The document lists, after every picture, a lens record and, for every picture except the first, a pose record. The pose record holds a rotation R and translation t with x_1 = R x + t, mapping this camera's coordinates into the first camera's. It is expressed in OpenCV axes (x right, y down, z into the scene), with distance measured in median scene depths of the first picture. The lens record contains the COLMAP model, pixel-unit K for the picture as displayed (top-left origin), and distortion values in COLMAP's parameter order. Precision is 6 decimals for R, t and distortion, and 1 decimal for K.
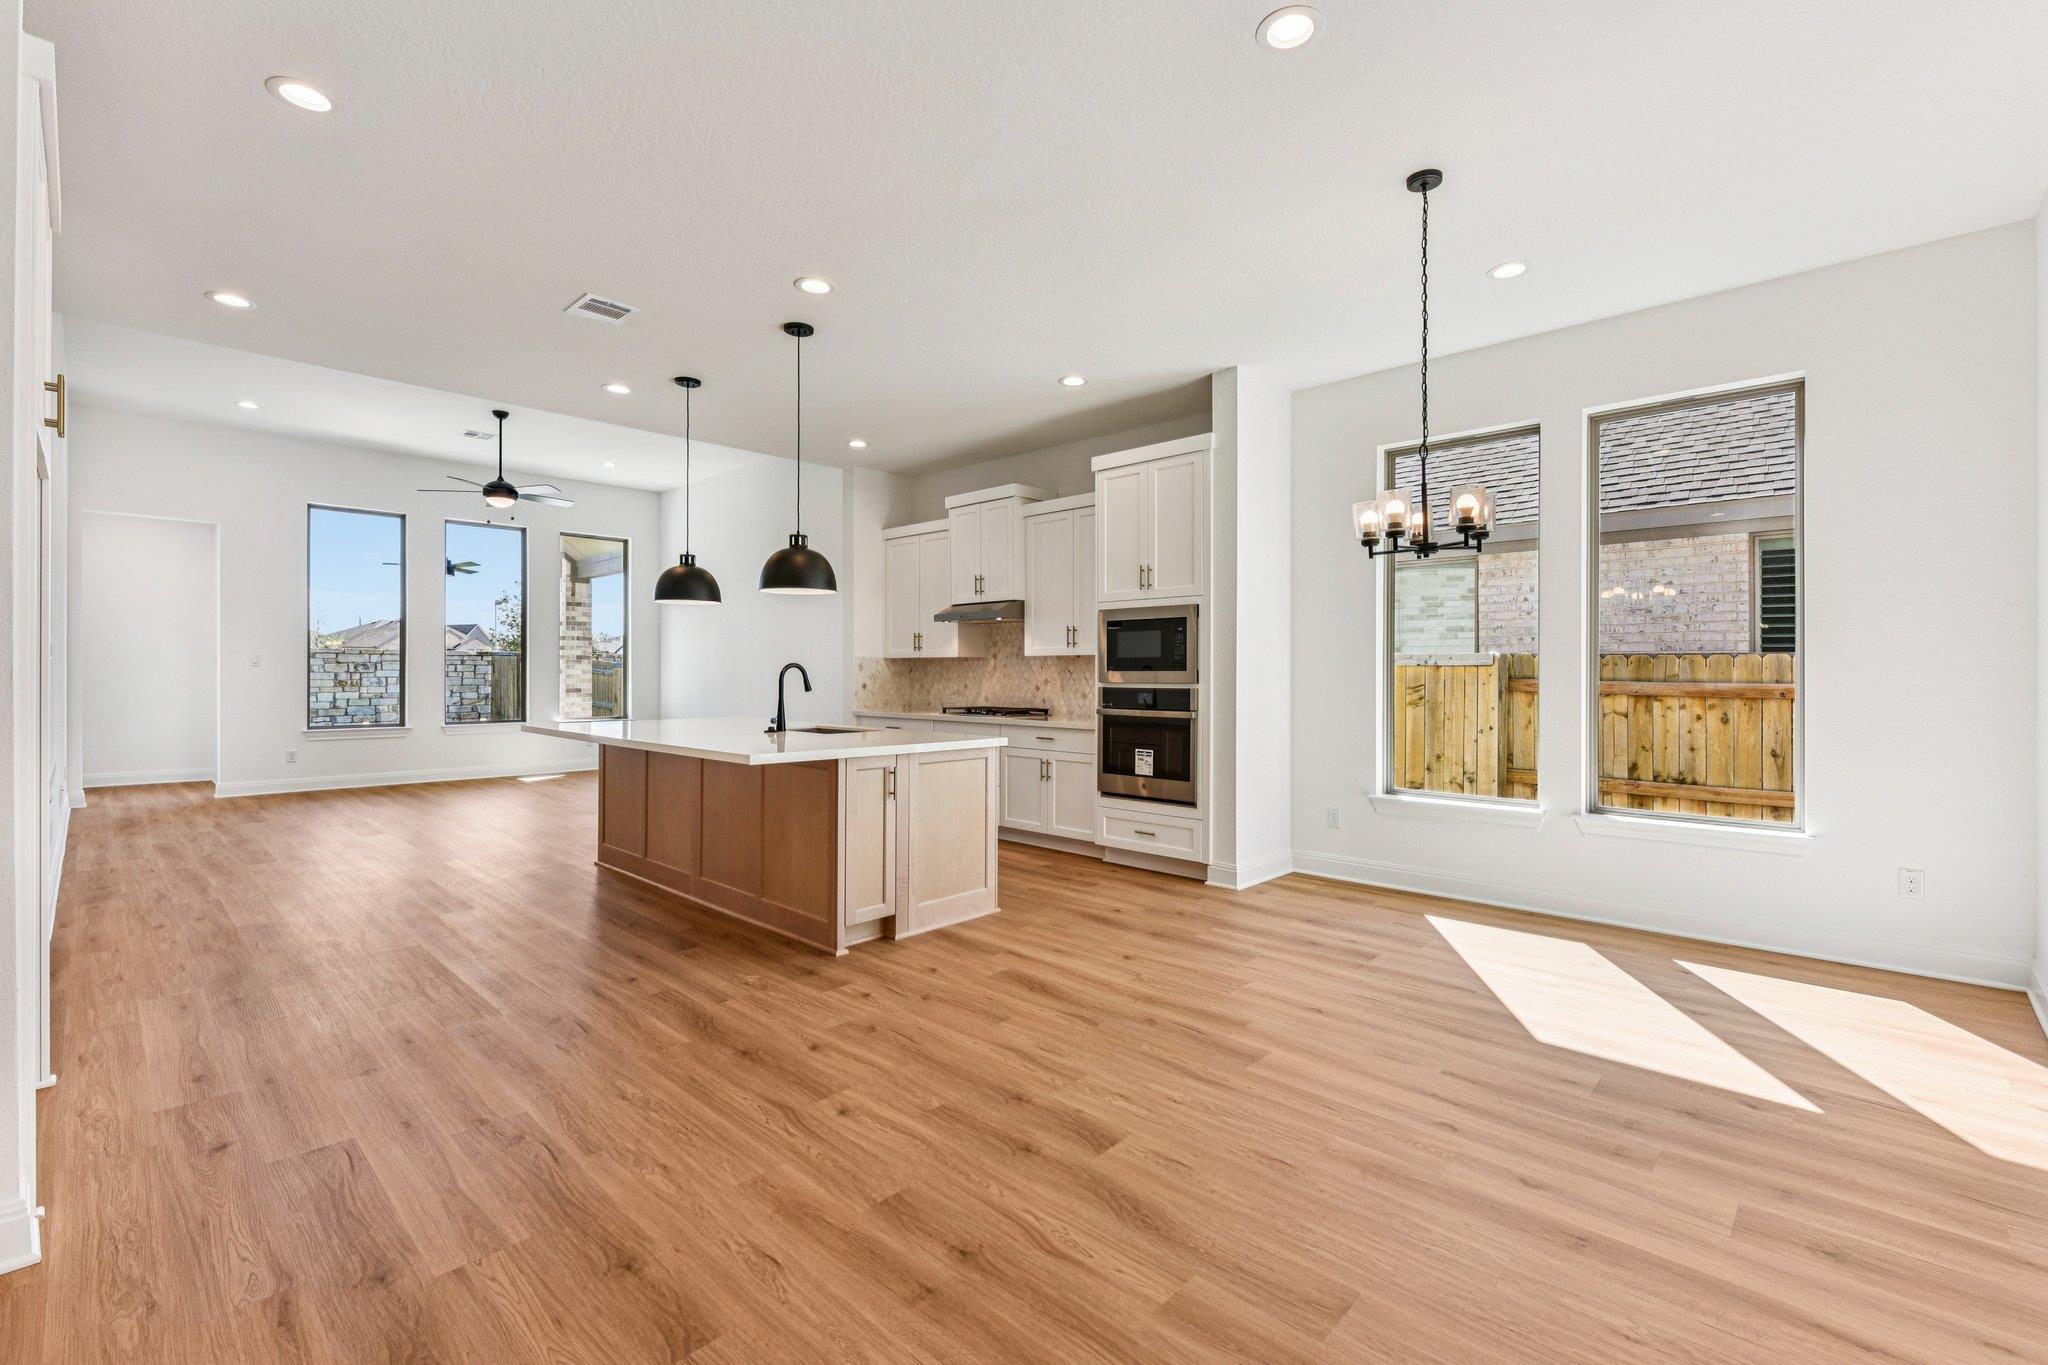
lens RADIAL K [[915.7, 0, 1024.0], [0, 915.7, 682.5], [0, 0, 1]] dist [0.015509, -0.000041]
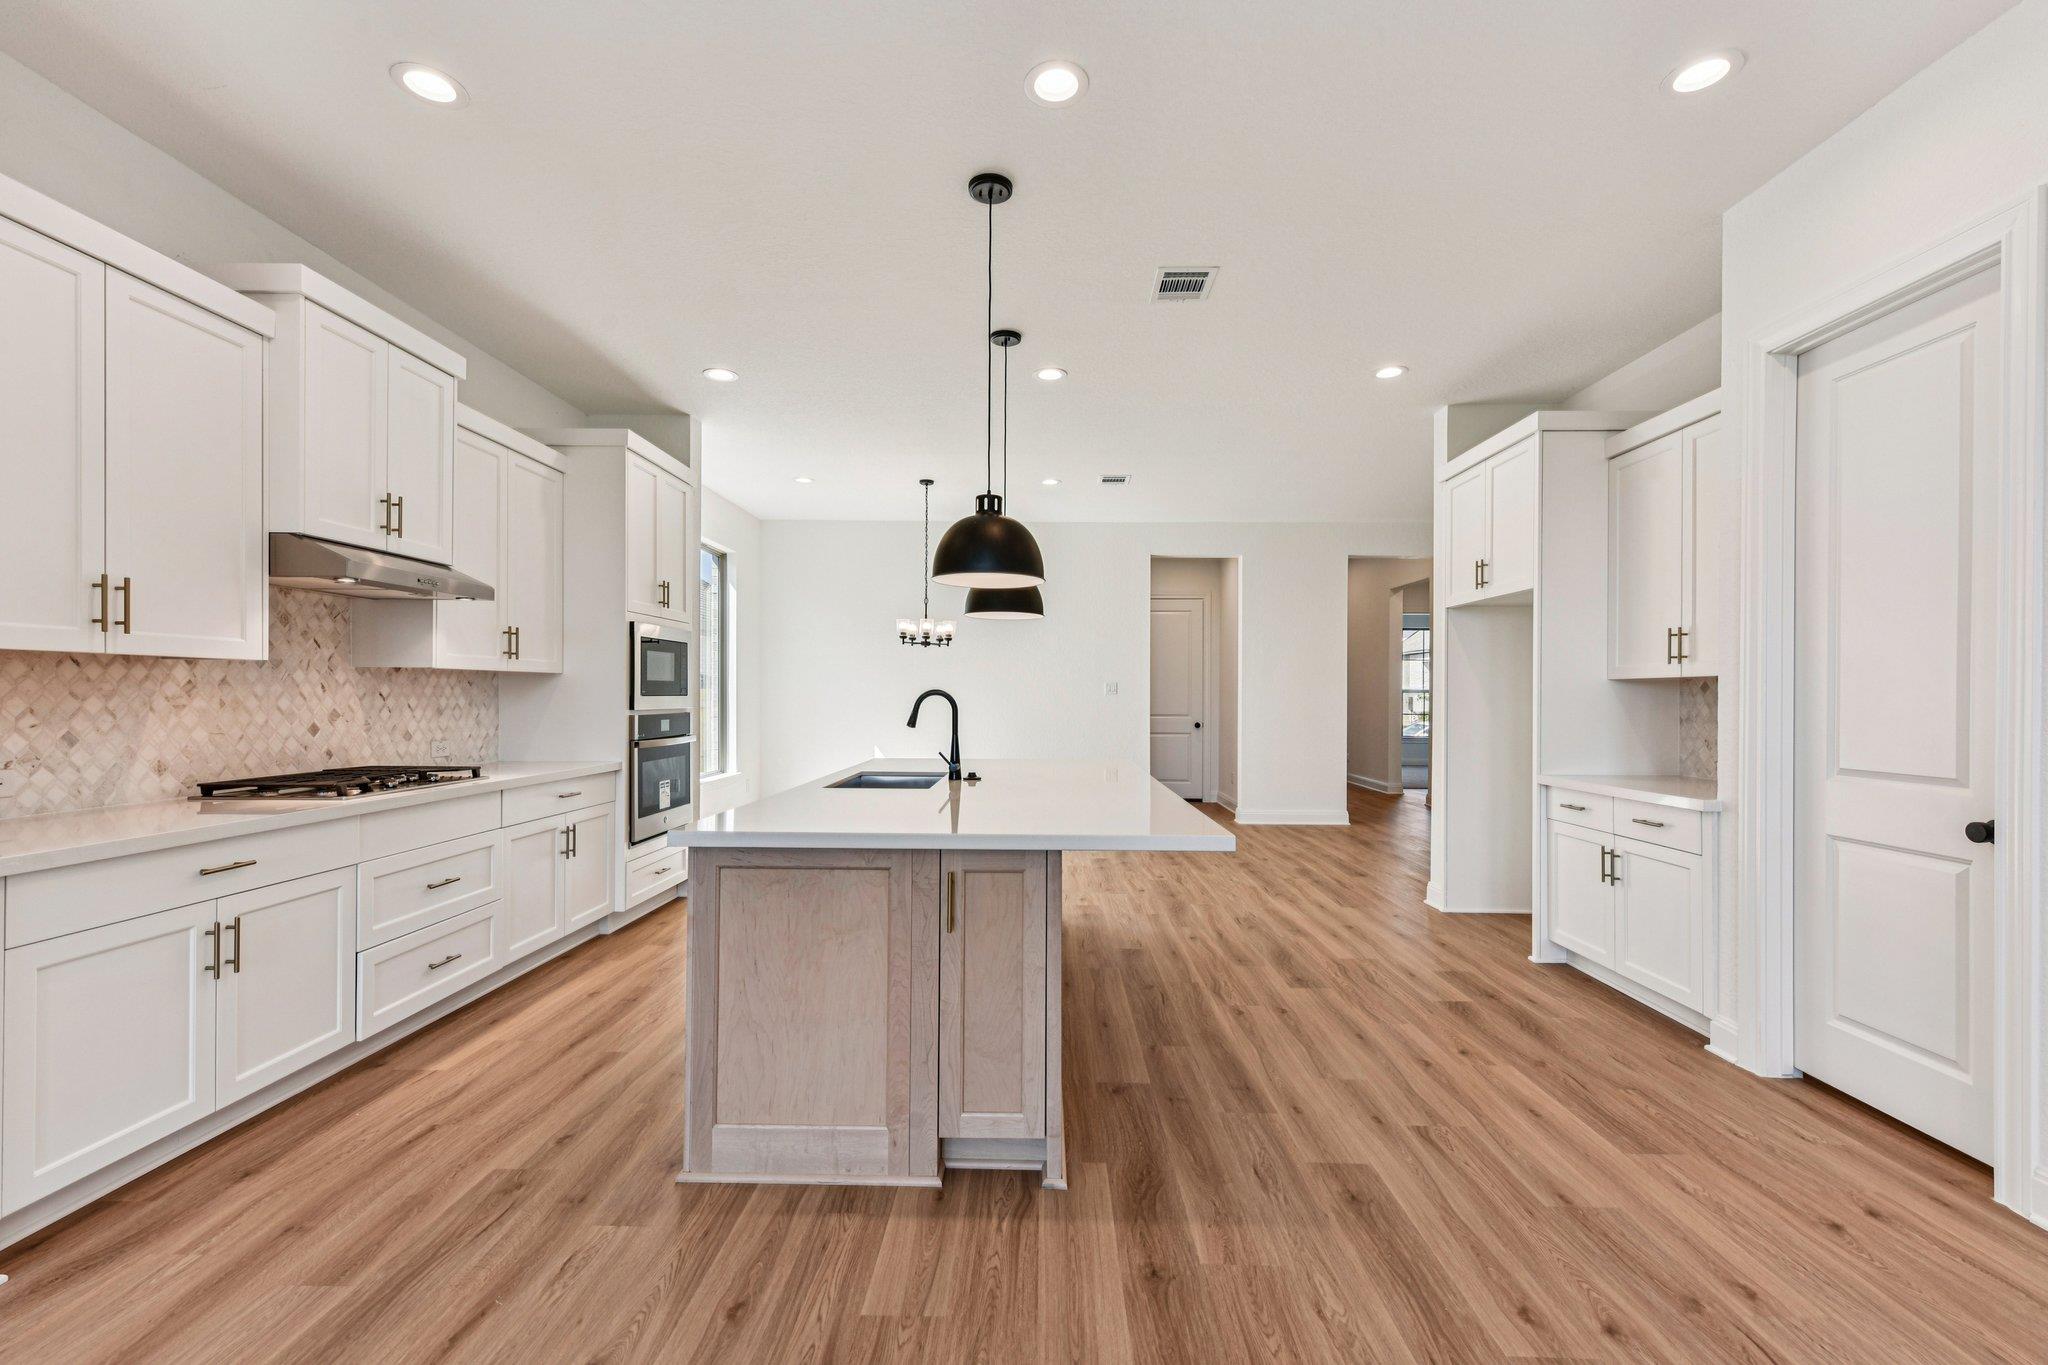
lens RADIAL K [[855.2, 0, 1039.1], [0, 855.2, 679.0], [0, 0, 1]] dist [-0.001323, -0.000094]
pose [[-0.702616, 0.008734, 0.711516, -0.782827], [-0.001345, 0.999907, -0.013603, -0.020193], [-0.711568, -0.010515, -0.702538, 1.382053]]
